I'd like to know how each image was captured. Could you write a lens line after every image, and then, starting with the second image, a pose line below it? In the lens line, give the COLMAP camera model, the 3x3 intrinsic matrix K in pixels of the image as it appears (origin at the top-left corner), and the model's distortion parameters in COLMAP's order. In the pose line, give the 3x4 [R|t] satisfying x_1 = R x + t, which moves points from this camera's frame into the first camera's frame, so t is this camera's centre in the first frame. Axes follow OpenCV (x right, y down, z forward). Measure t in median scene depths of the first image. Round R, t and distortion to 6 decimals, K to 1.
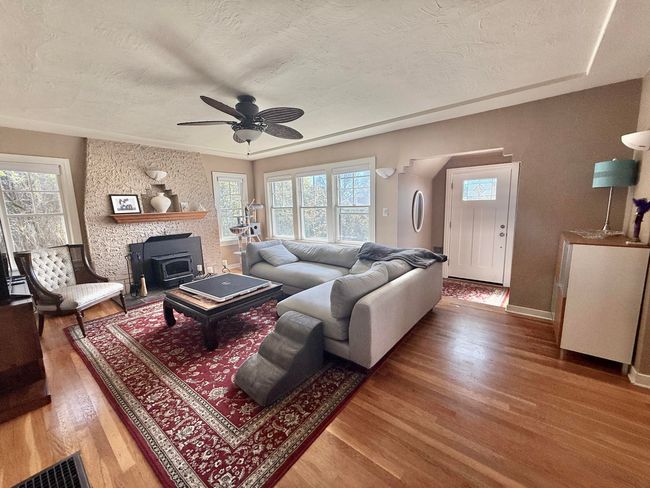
lens RADIAL K [[259.2, 0, 324.1], [0, 259.2, 244.4], [0, 0, 1]] dist [-0.001070, 0.000585]
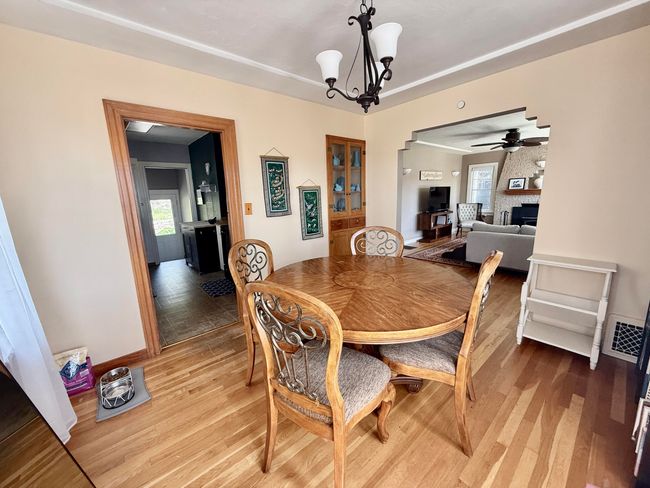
lens RADIAL K [[259.2, 0, 325.7], [0, 259.2, 244.2], [0, 0, 1]] dist [-0.001070, 0.000585]
pose [[-0.166717, 0.216275, -0.961993, 1.811575], [-0.109250, 0.965588, 0.236016, -0.049490], [0.979934, 0.144446, -0.137352, 0.046232]]
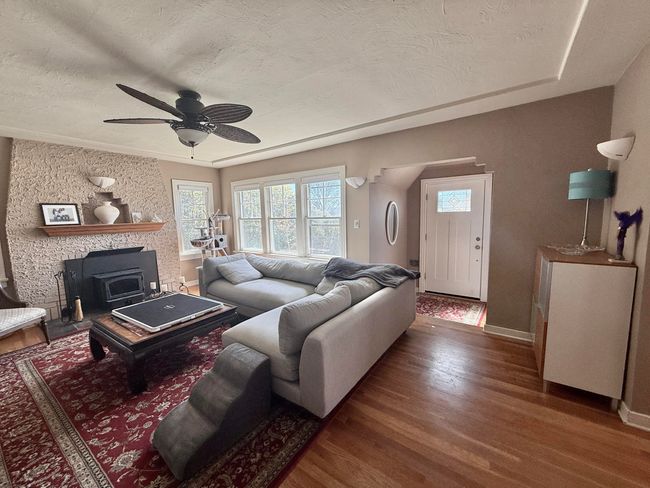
lens RADIAL K [[259.2, 0, 324.1], [0, 259.2, 244.3], [0, 0, 1]] dist [-0.001070, 0.000585]
pose [[0.998036, -0.002767, 0.062587, 0.090789], [0.005242, 0.999210, -0.039404, -0.023167], [-0.062429, 0.039654, 0.997261, 0.119114]]
